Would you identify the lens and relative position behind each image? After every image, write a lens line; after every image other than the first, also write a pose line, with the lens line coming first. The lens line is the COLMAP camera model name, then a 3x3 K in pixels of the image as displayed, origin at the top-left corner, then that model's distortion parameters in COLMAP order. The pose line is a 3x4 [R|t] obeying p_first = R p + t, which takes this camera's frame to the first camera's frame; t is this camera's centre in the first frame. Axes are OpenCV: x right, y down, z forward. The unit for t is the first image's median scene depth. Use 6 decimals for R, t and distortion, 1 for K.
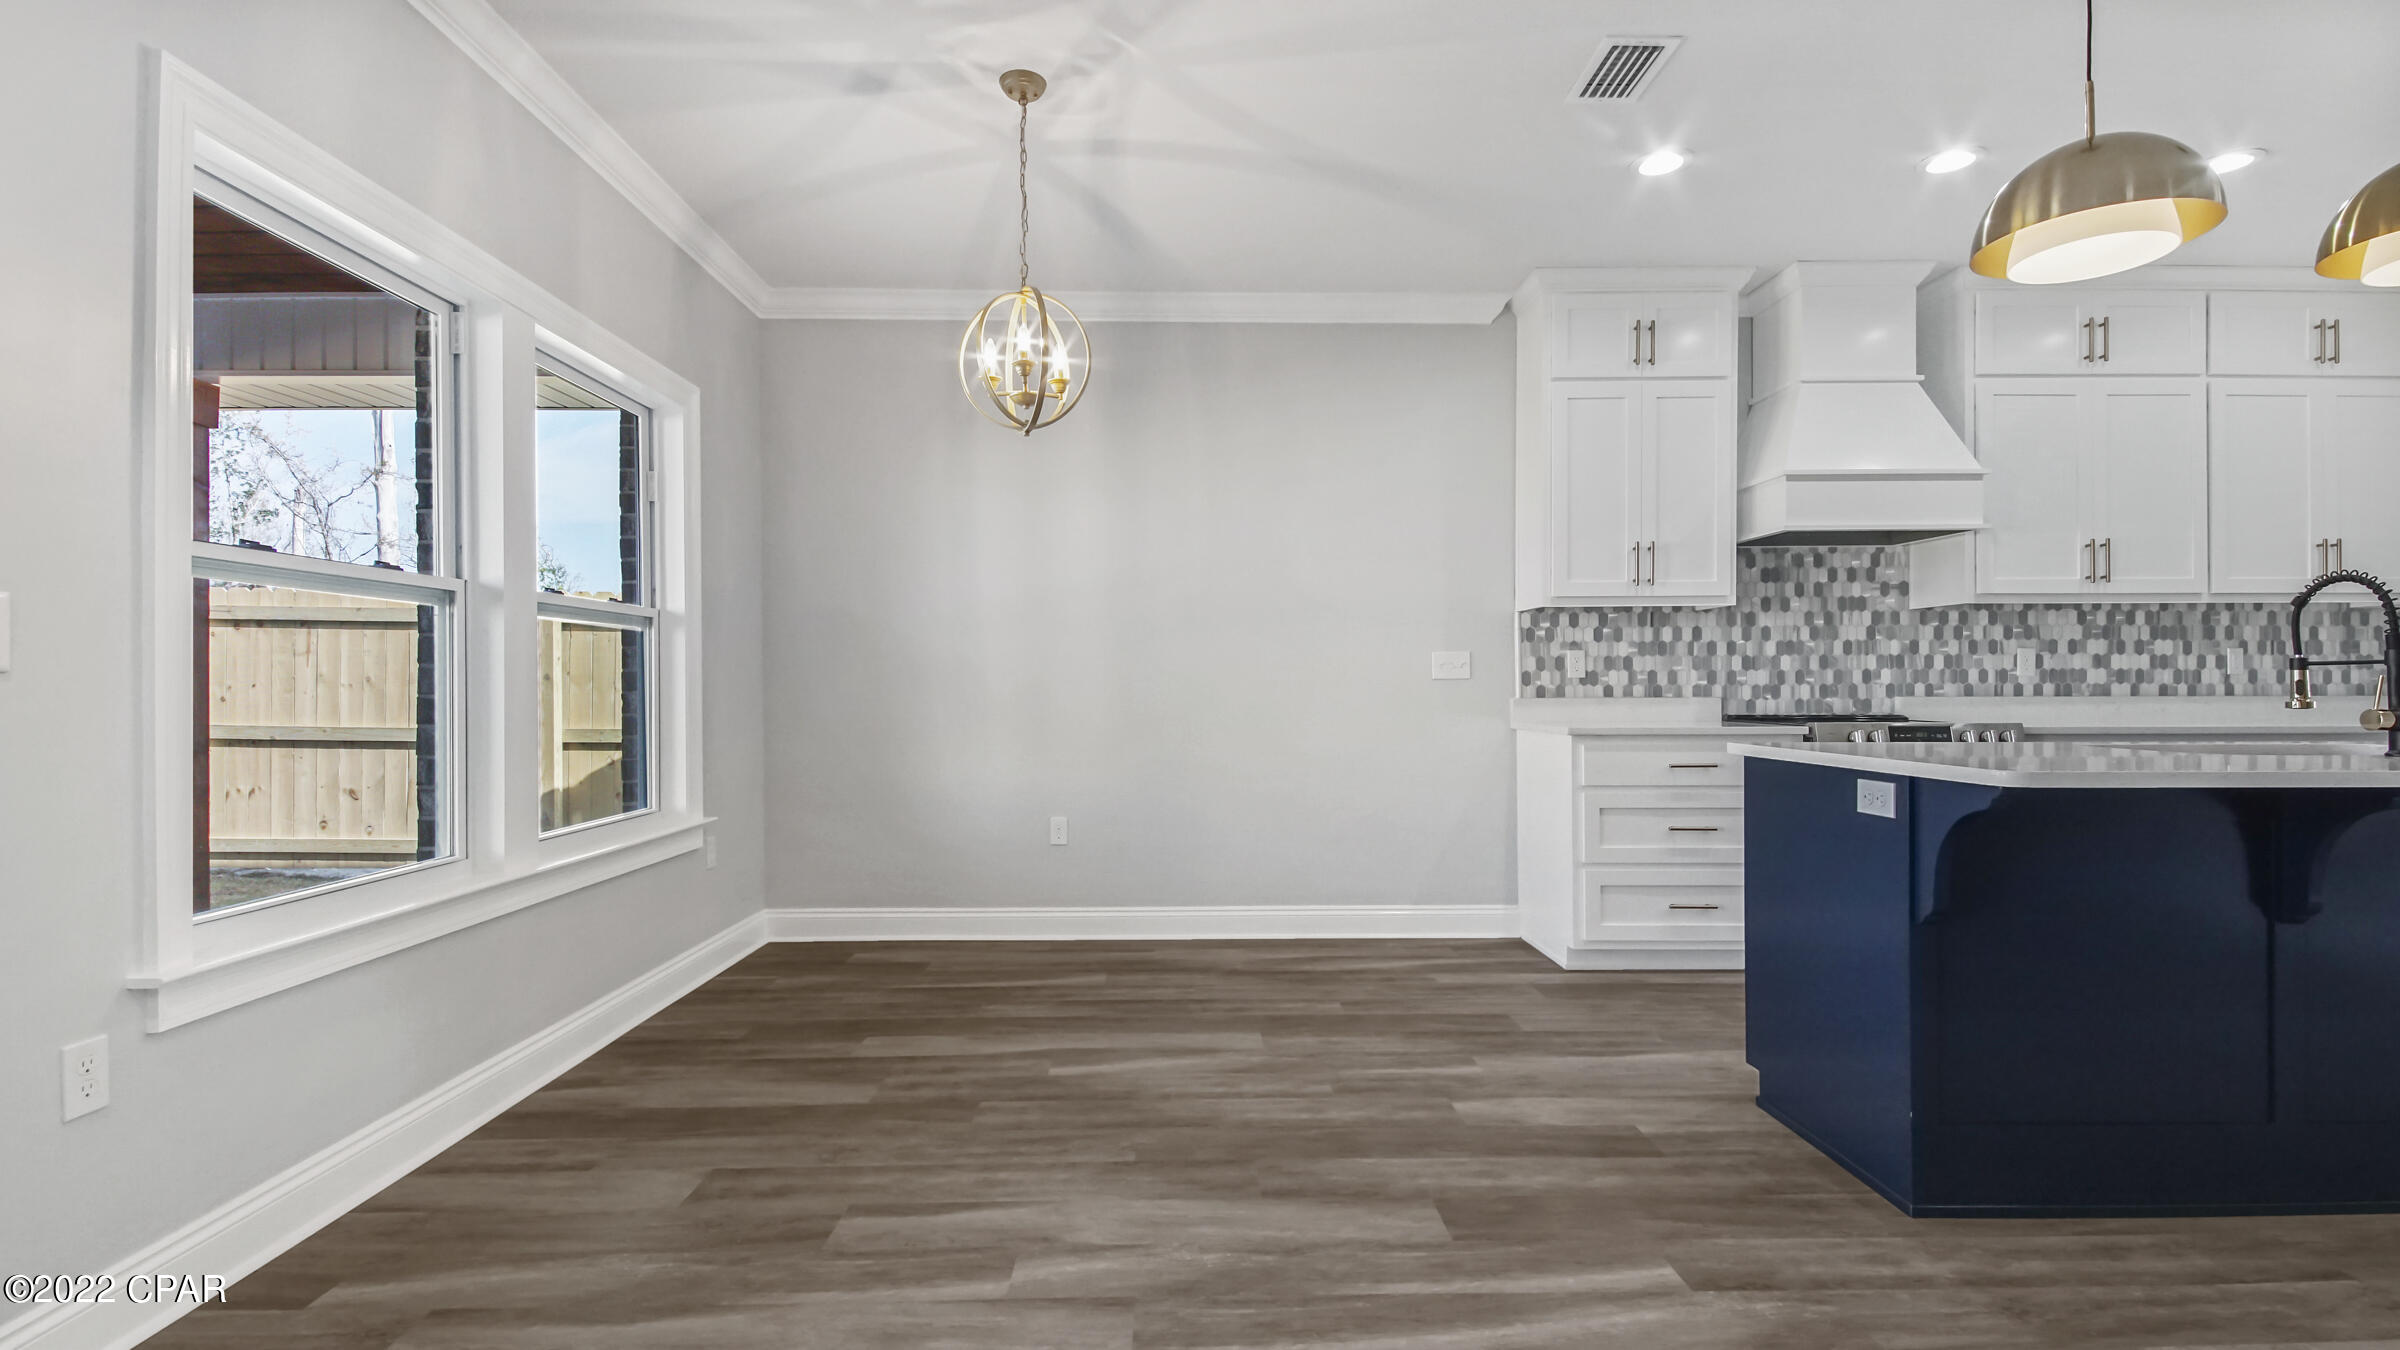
lens RADIAL K [[1025.5, 0, 1189.6], [0, 1025.5, 687.8], [0, 0, 1]] dist [0.022911, -0.015300]
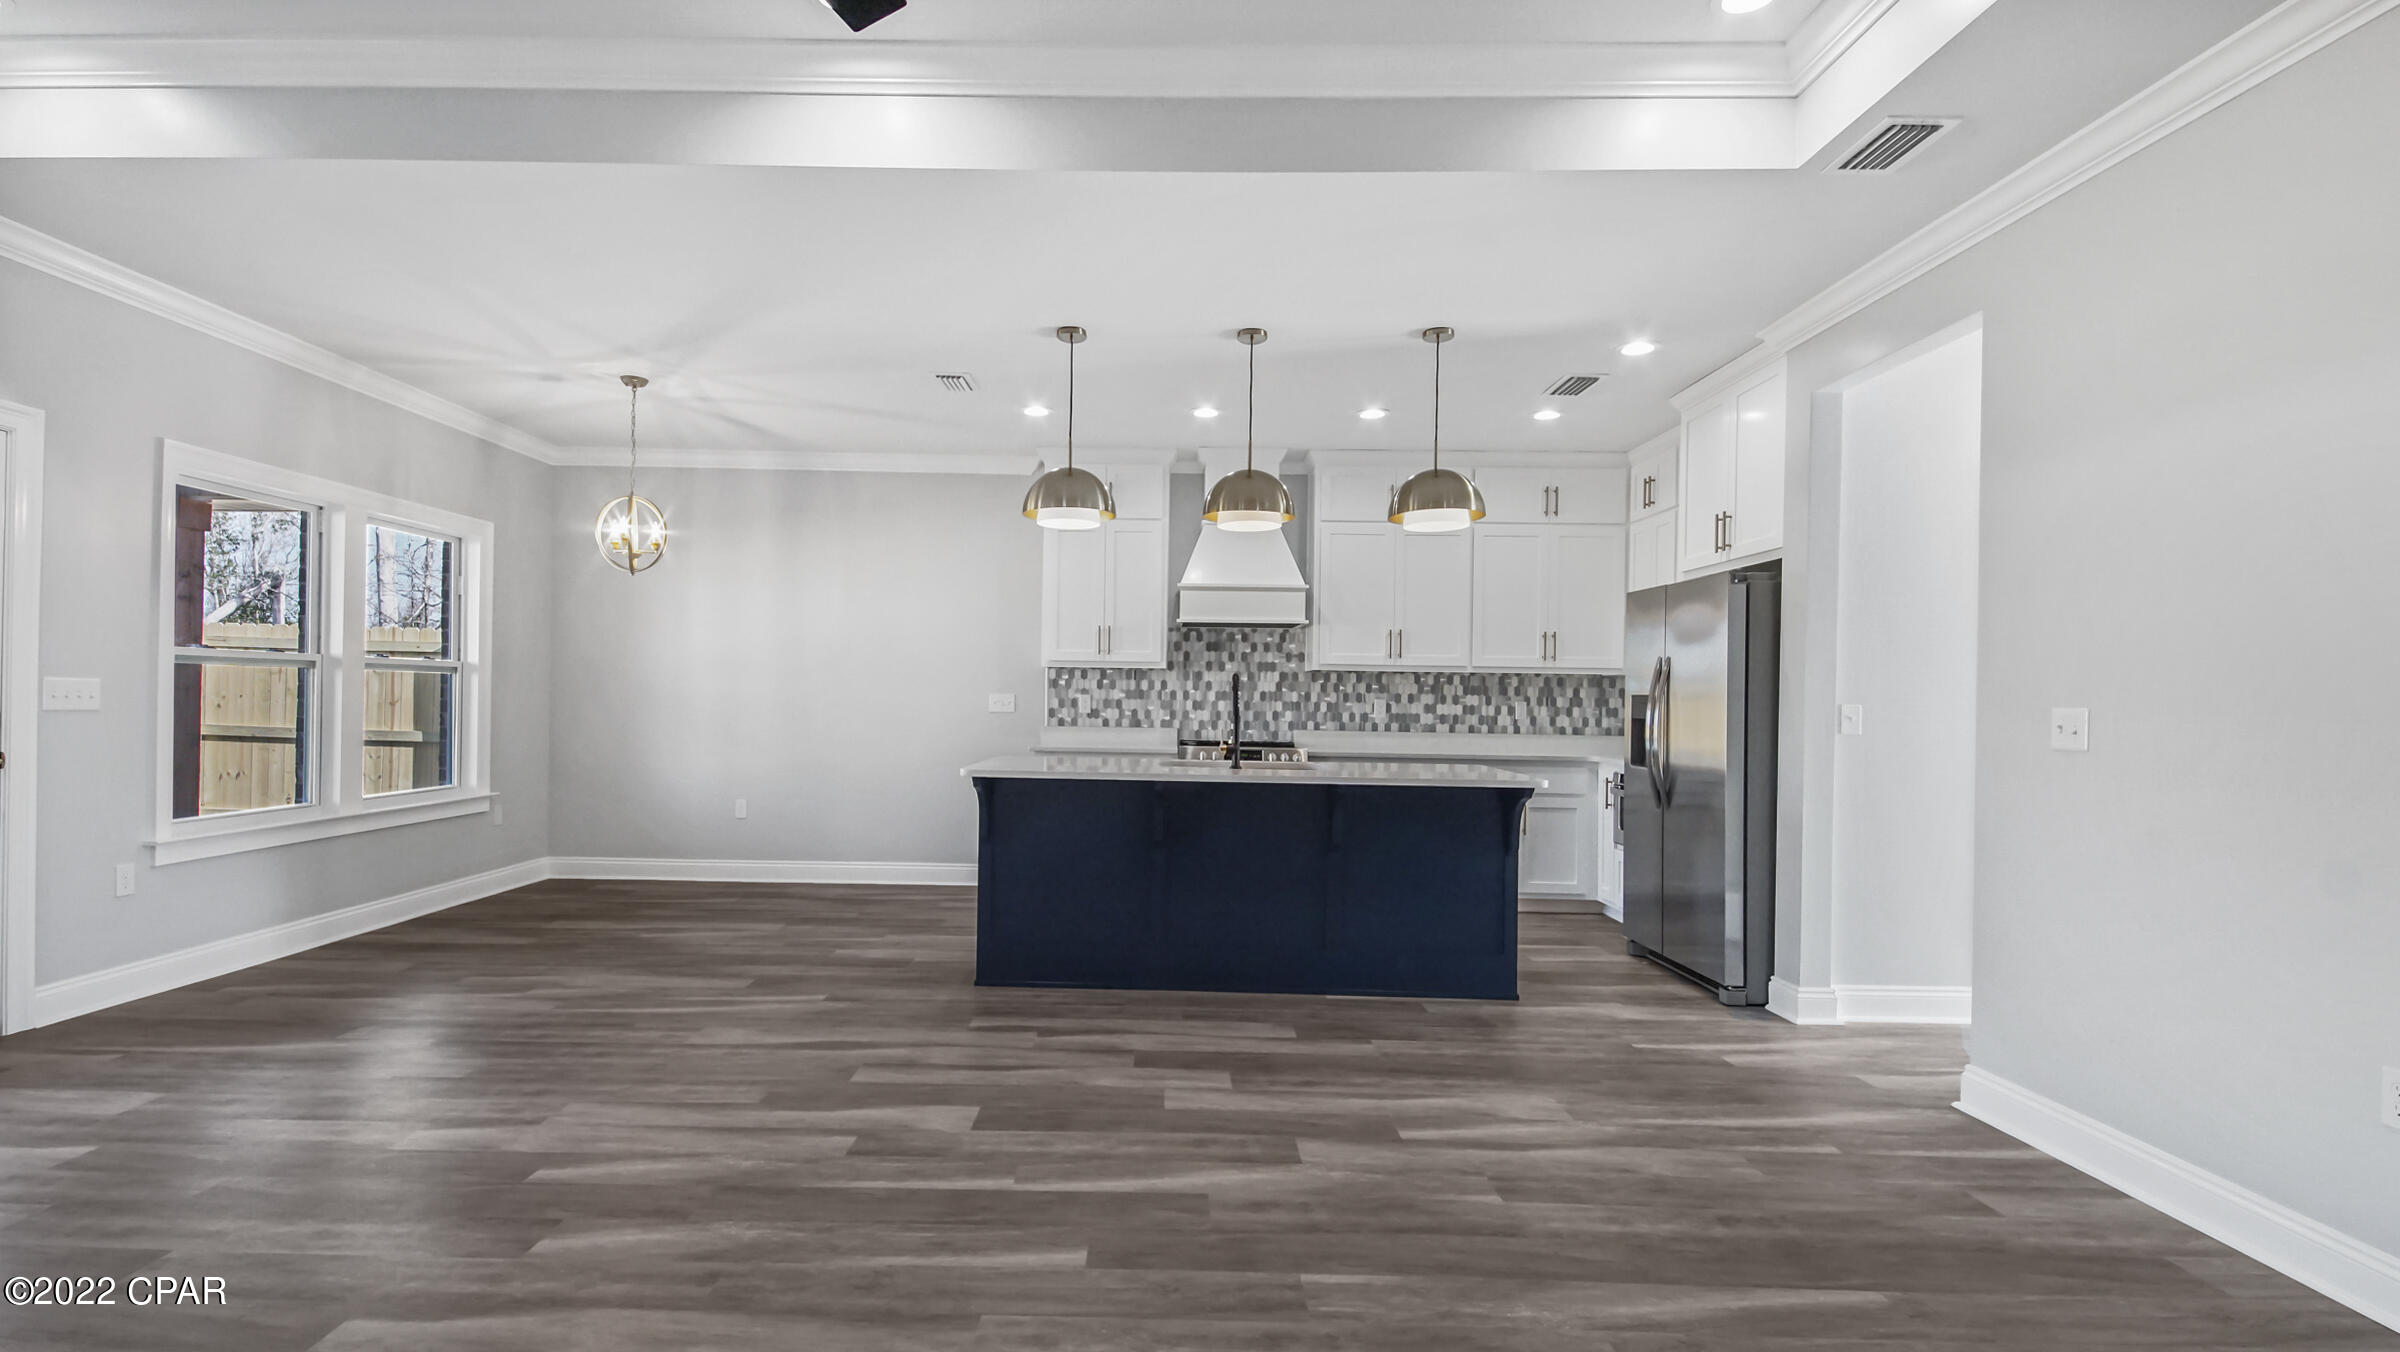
lens RADIAL K [[1030.7, 0, 1101.2], [0, 1030.7, 703.6], [0, 0, 1]] dist [0.021150, -0.000126]
pose [[0.999340, 0.018816, -0.031078, 0.450449], [-0.018792, 0.999823, 0.001048, -0.025650], [0.031092, -0.000463, 0.999516, -0.495526]]
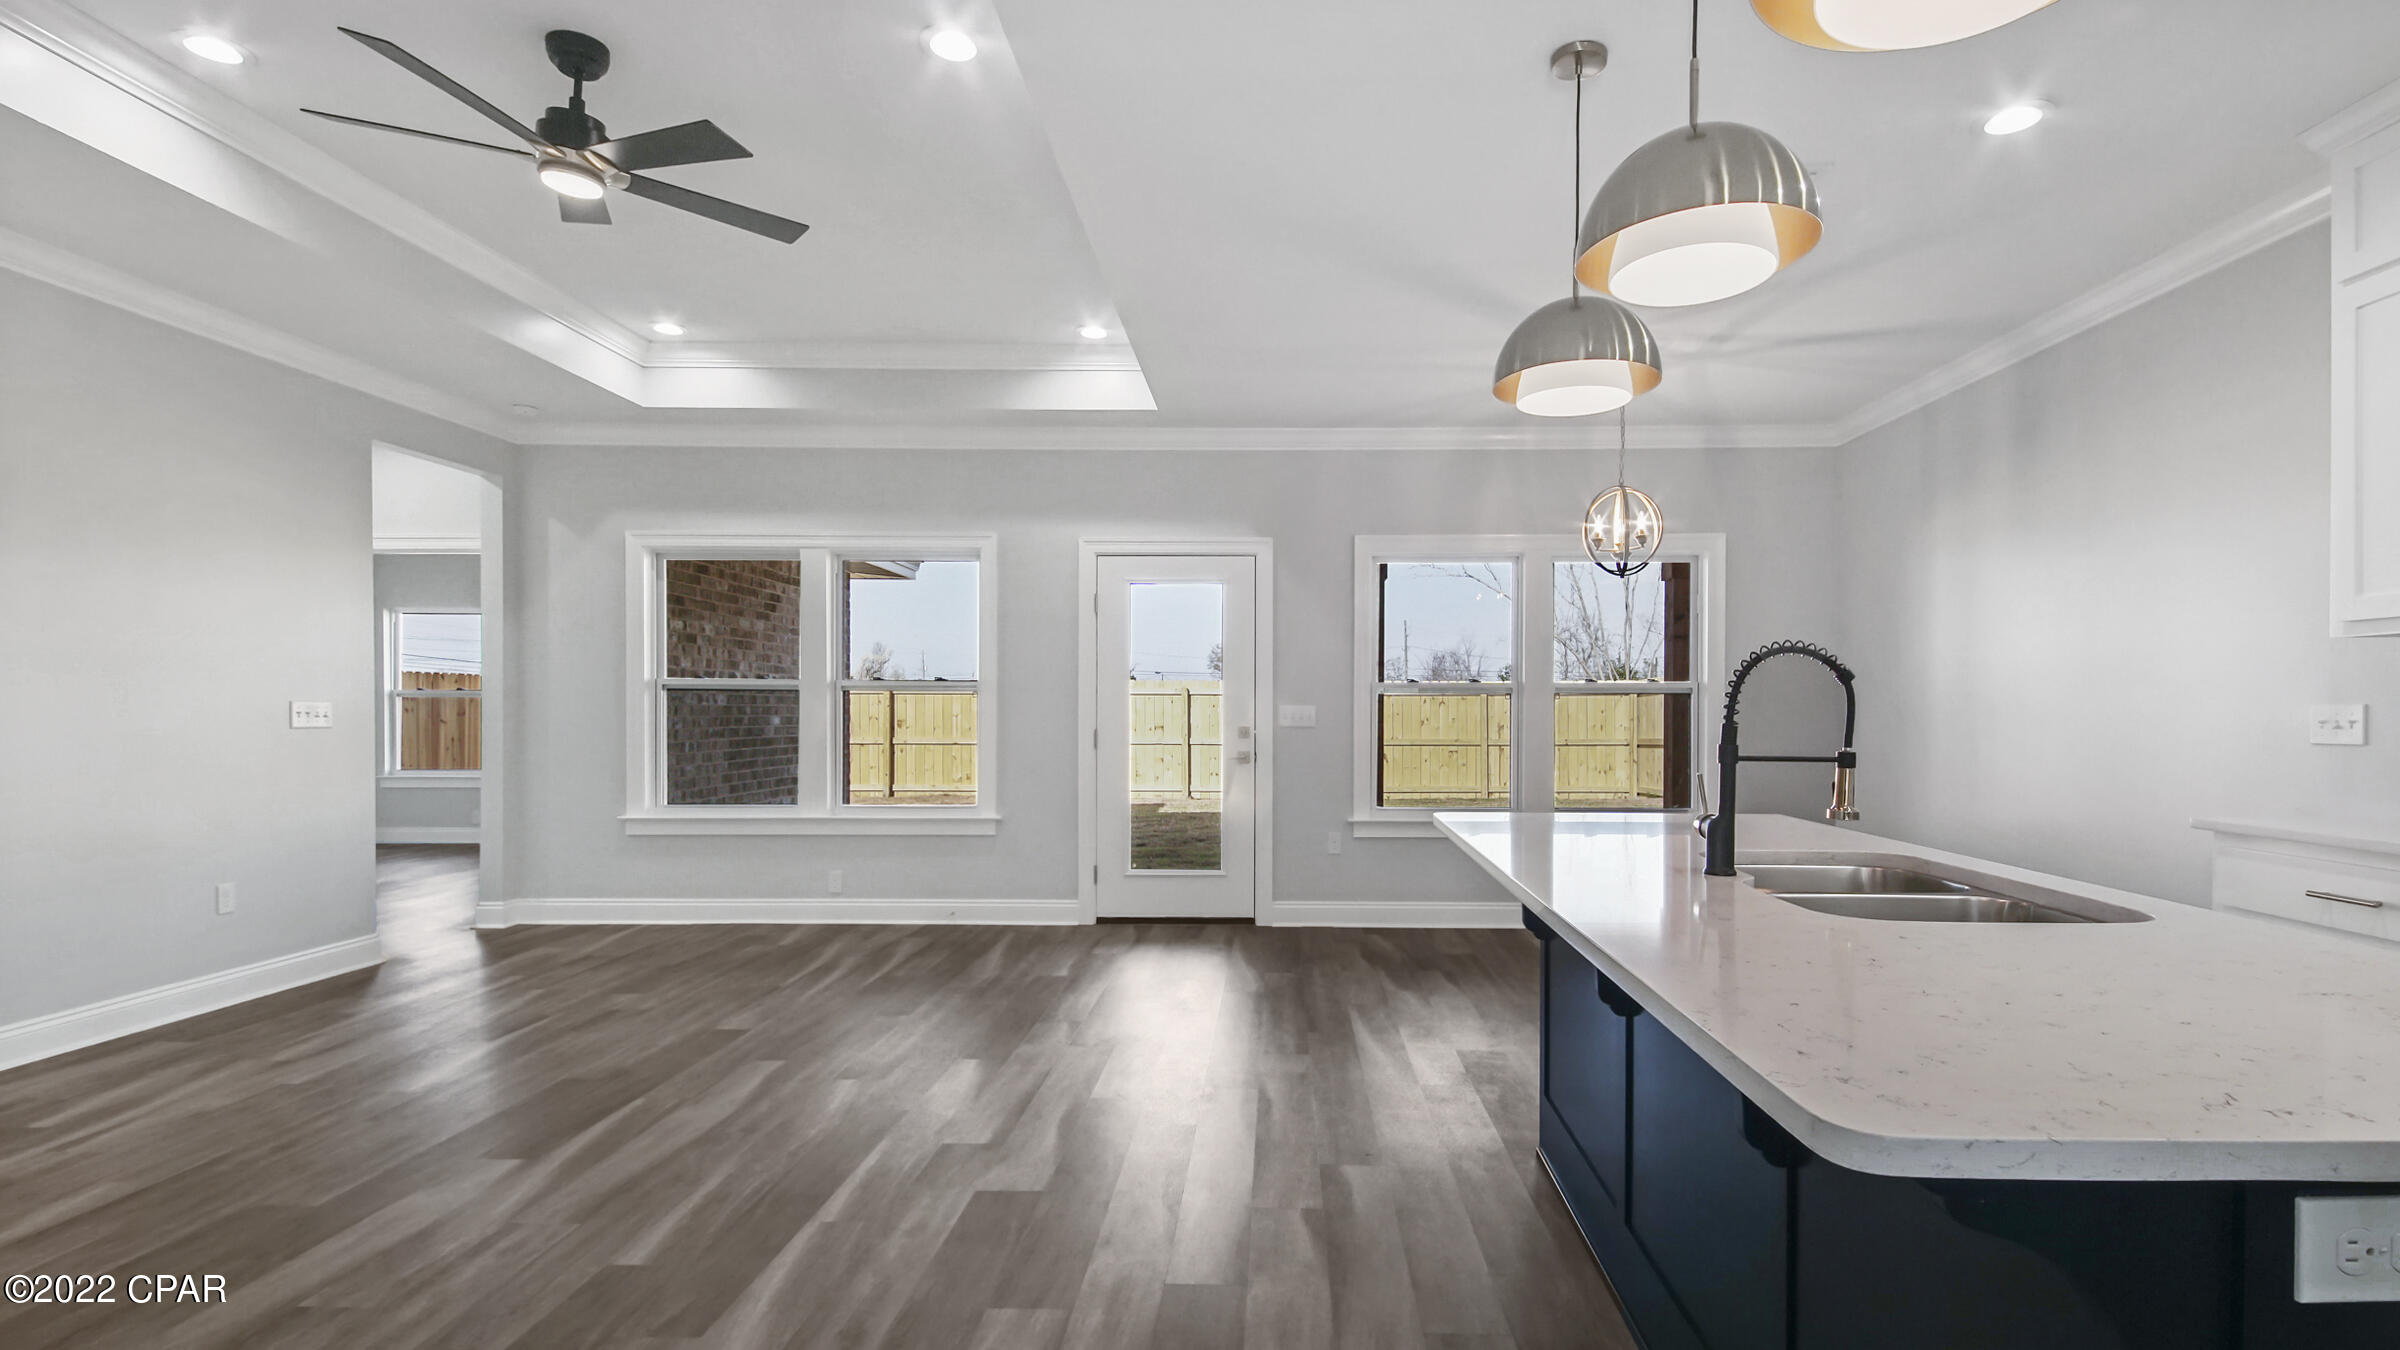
lens RADIAL K [[1082.5, 0, 1305.2], [0, 1082.5, 724.7], [0, 0, 1]] dist [0.026772, -0.016208]
pose [[0.041422, 0.016977, -0.998998, 0.951783], [-0.005594, 0.999844, 0.016760, -0.030487], [0.999126, 0.004894, 0.041510, 0.278964]]
